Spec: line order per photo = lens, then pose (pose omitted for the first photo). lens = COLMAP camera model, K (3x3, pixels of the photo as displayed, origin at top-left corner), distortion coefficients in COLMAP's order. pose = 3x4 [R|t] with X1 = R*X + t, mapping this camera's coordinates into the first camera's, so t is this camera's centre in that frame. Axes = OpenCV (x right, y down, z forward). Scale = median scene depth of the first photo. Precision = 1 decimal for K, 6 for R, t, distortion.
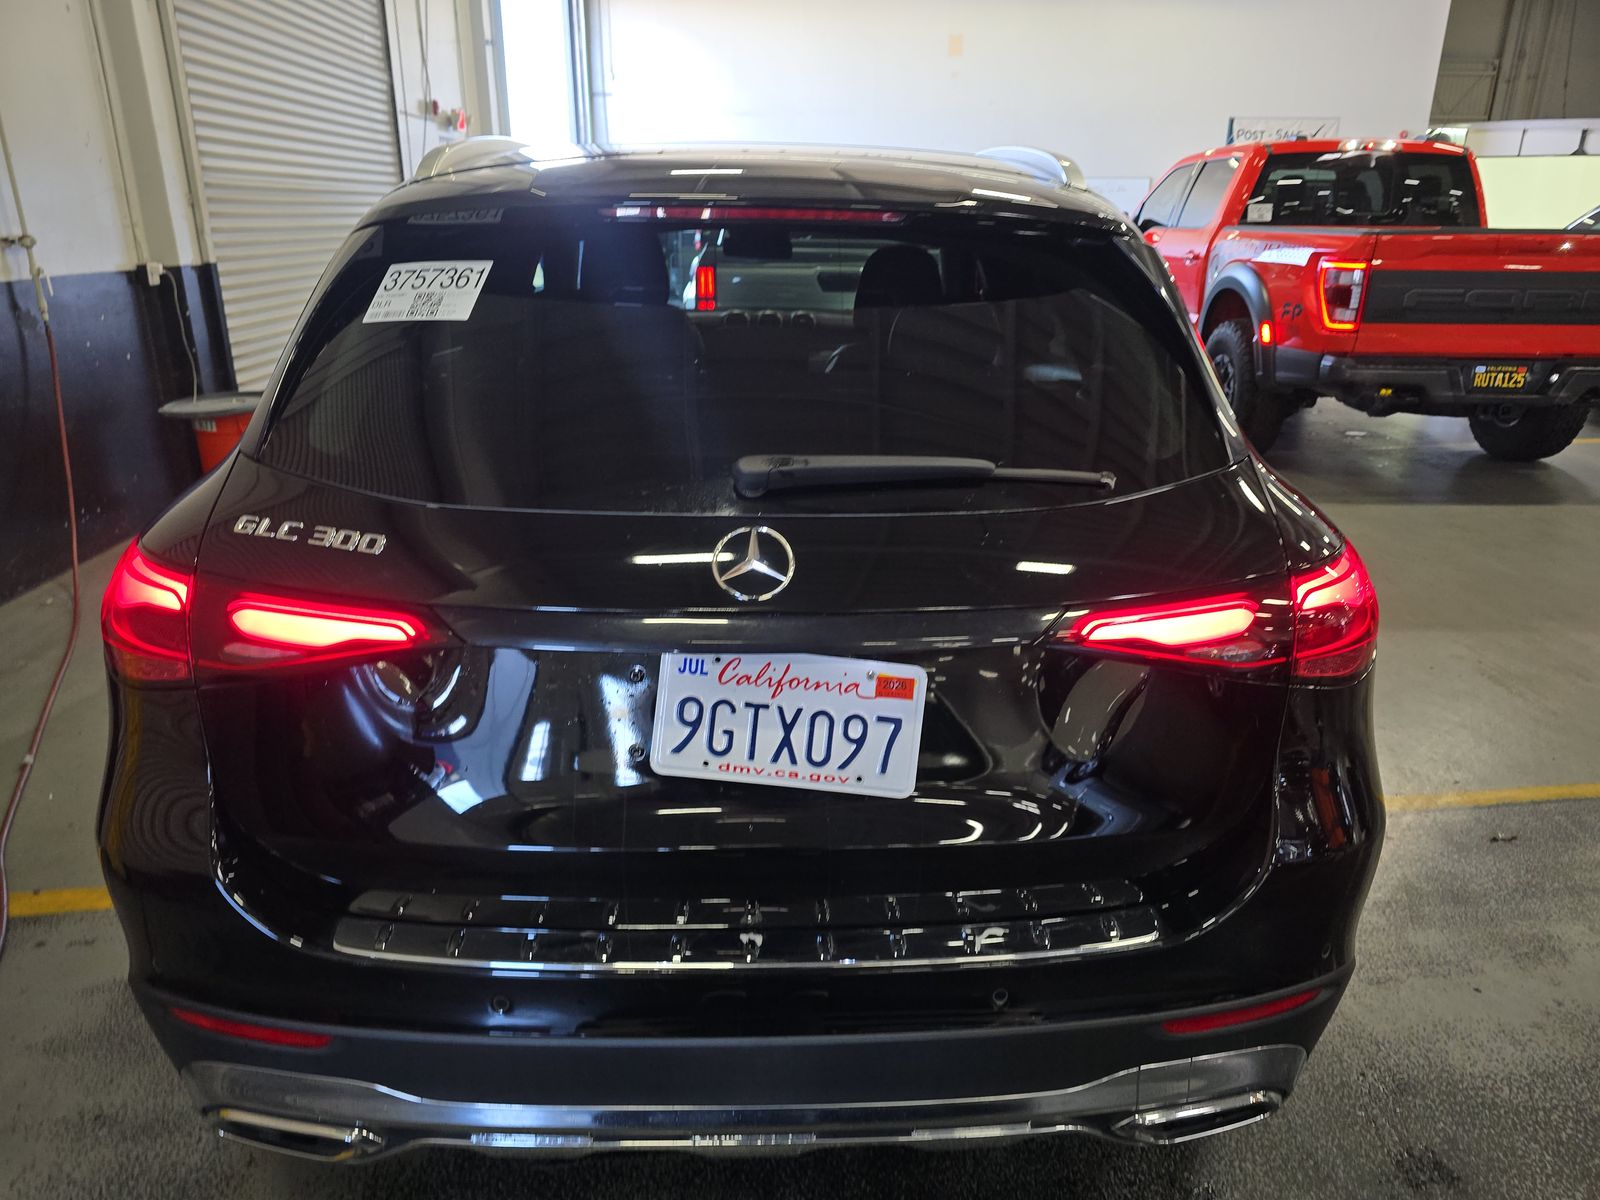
lens RADIAL K [[1093.8, 0, 800.0], [0, 1093.8, 600.0], [0, 0, 1]] dist [-0.003150, -0.003436]
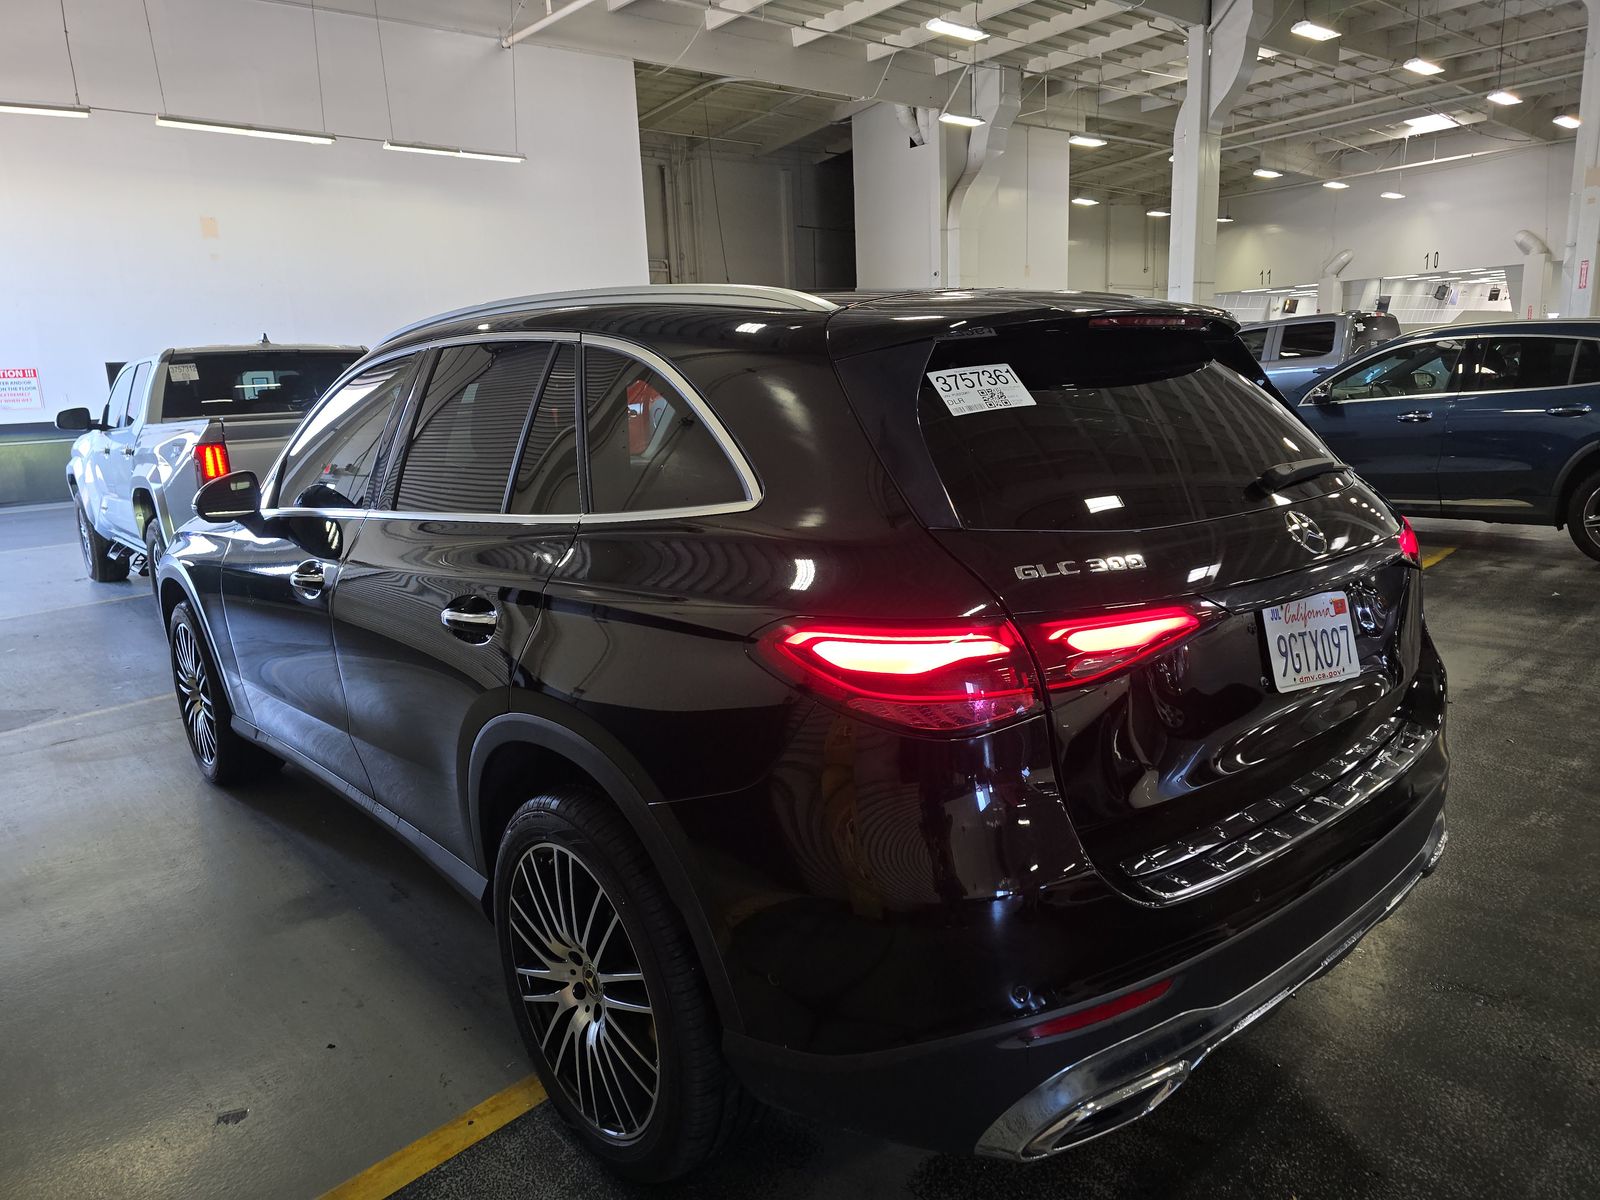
lens RADIAL K [[1093.8, 0, 800.0], [0, 1093.8, 600.0], [0, 0, 1]] dist [-0.003150, -0.003436]
pose [[0.779814, -0.169536, 0.602618, -1.430345], [0.261442, 0.962861, -0.067434, -0.024334], [-0.568805, 0.210136, 0.795176, 0.207442]]
